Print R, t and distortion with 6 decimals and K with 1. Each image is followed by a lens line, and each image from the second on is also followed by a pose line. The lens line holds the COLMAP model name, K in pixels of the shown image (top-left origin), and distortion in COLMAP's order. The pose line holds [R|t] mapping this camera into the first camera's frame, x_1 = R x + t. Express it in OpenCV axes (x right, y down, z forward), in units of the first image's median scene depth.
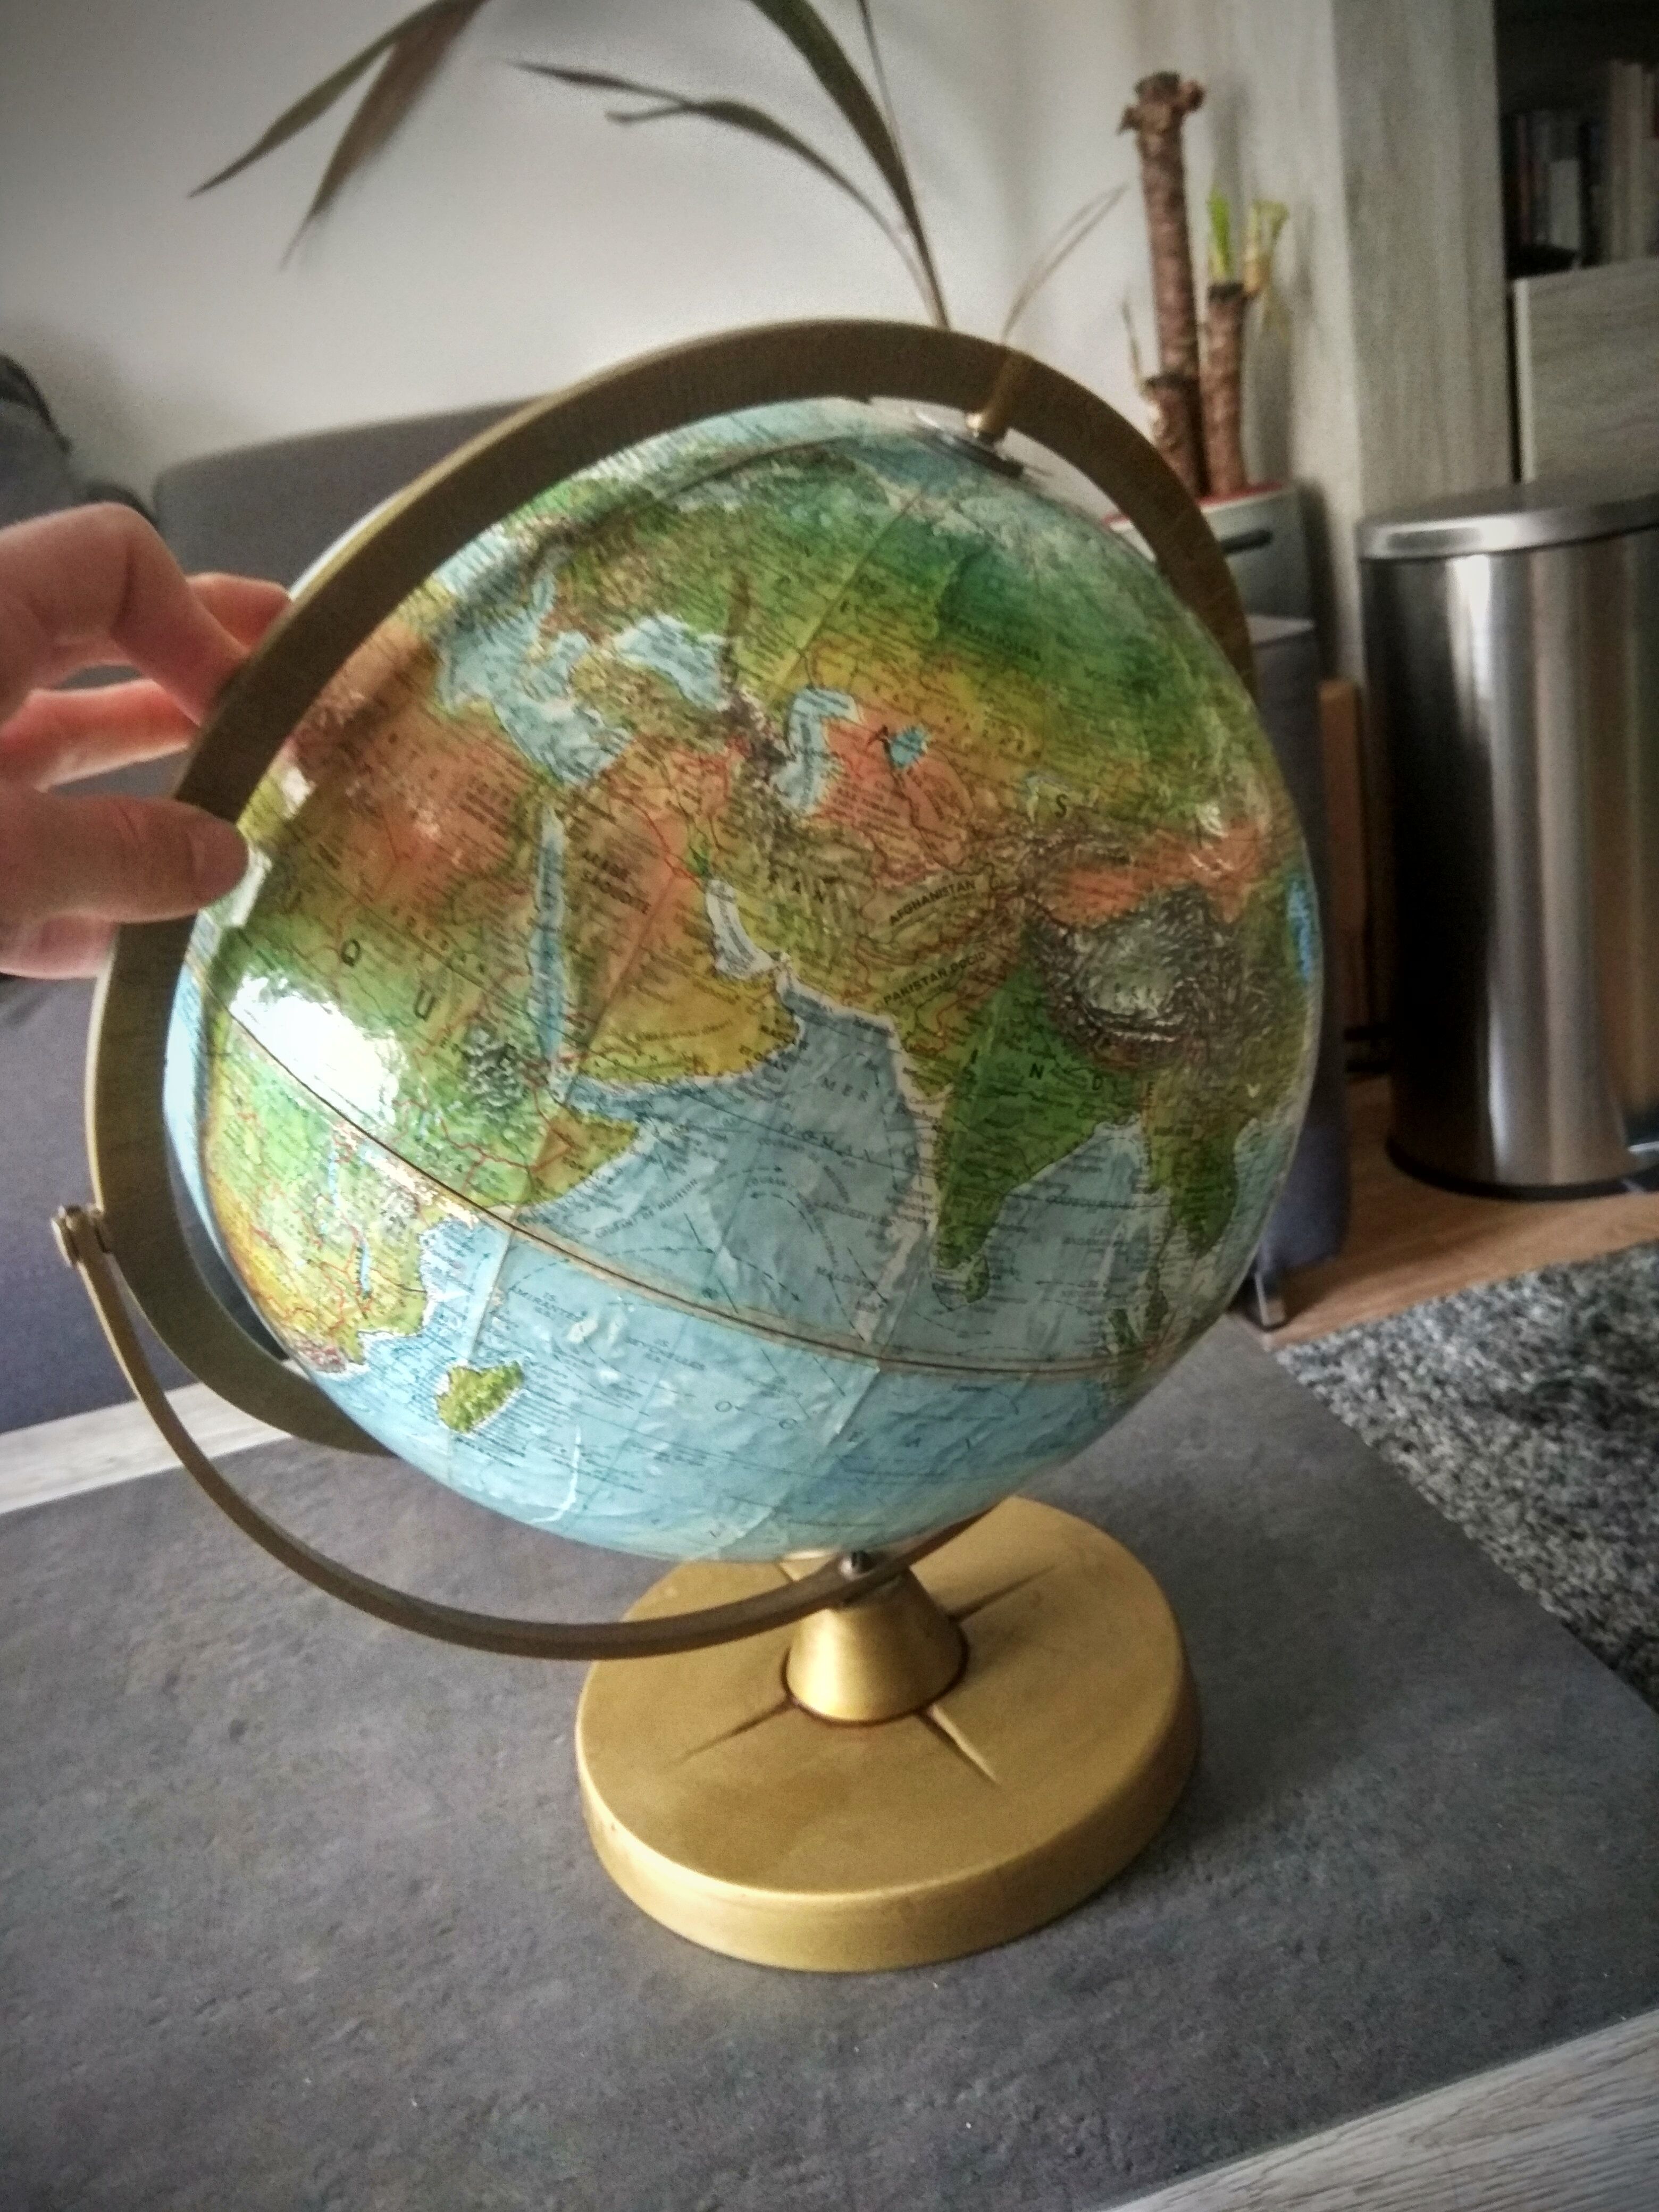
lens RADIAL K [[1740.6, 0, 829.5], [0, 1740.6, 1106.0], [0, 0, 1]] dist [0.117881, -0.196470]
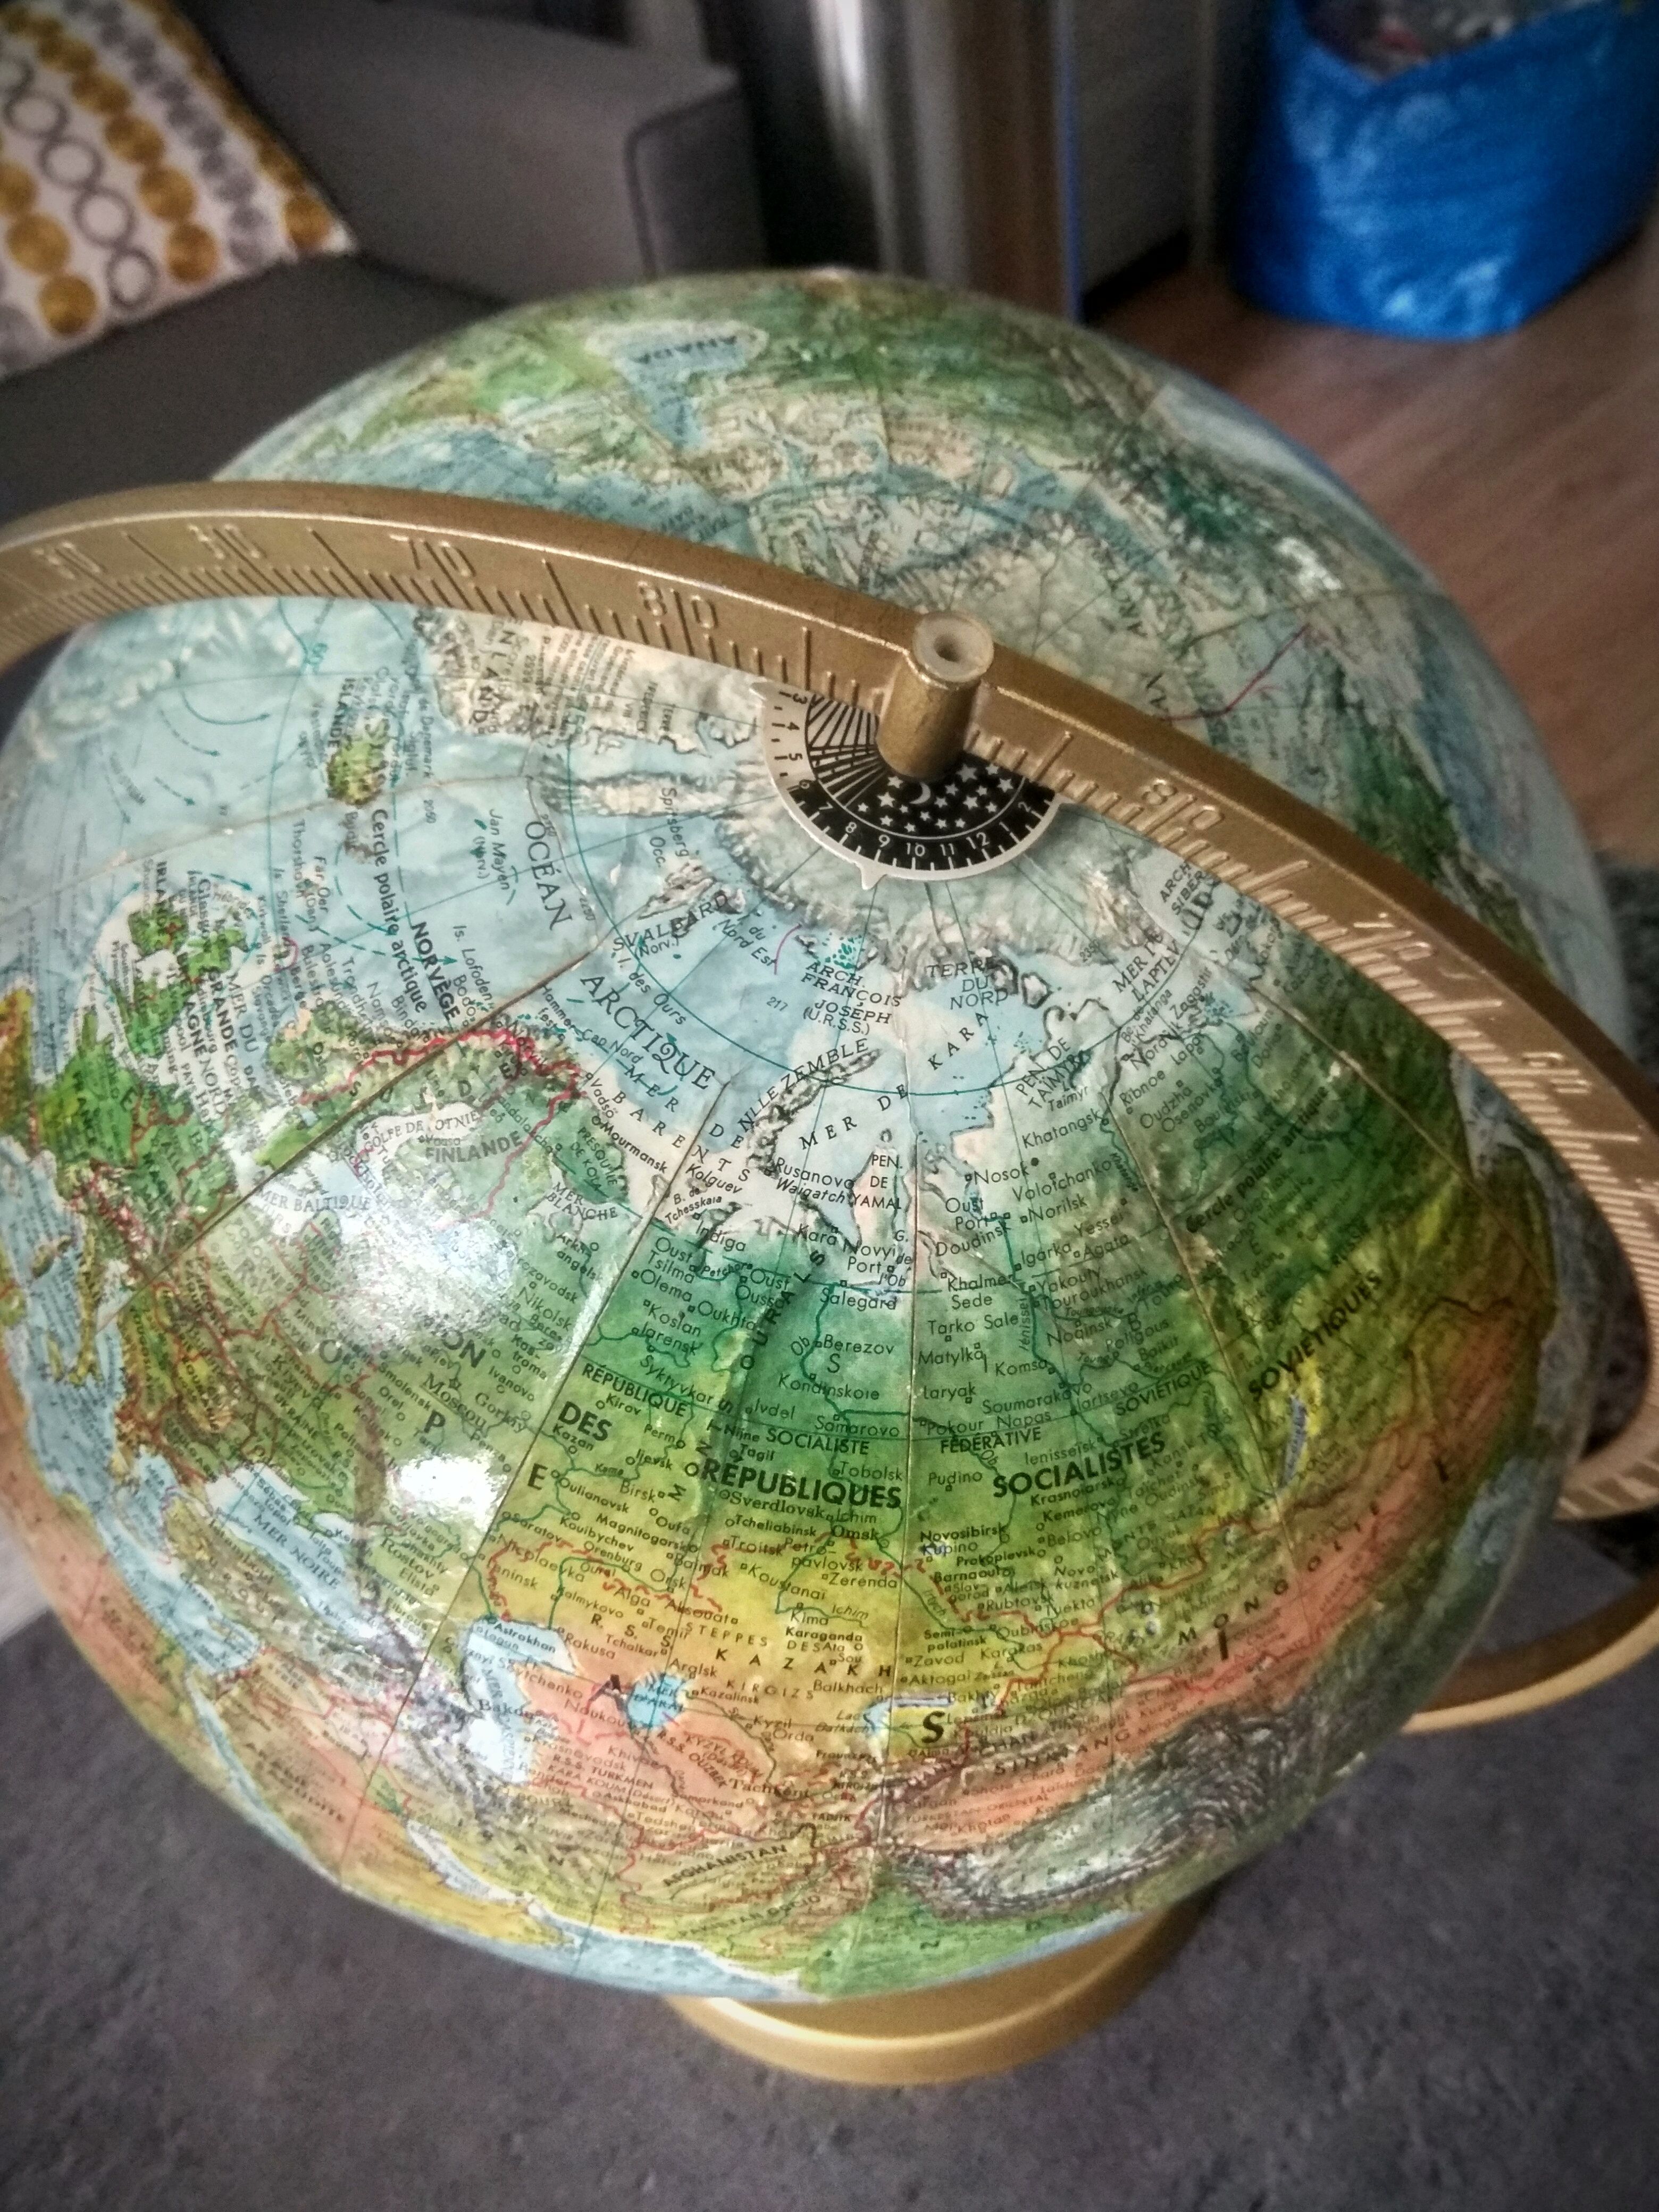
lens RADIAL K [[1740.6, 0, 829.5], [0, 1740.6, 1106.0], [0, 0, 1]] dist [0.117881, -0.196470]
pose [[0.944544, 0.096337, -0.313937, 0.270766], [0.133673, 0.760416, 0.635530, -0.733191], [0.299948, -0.642251, 0.705369, 0.698071]]
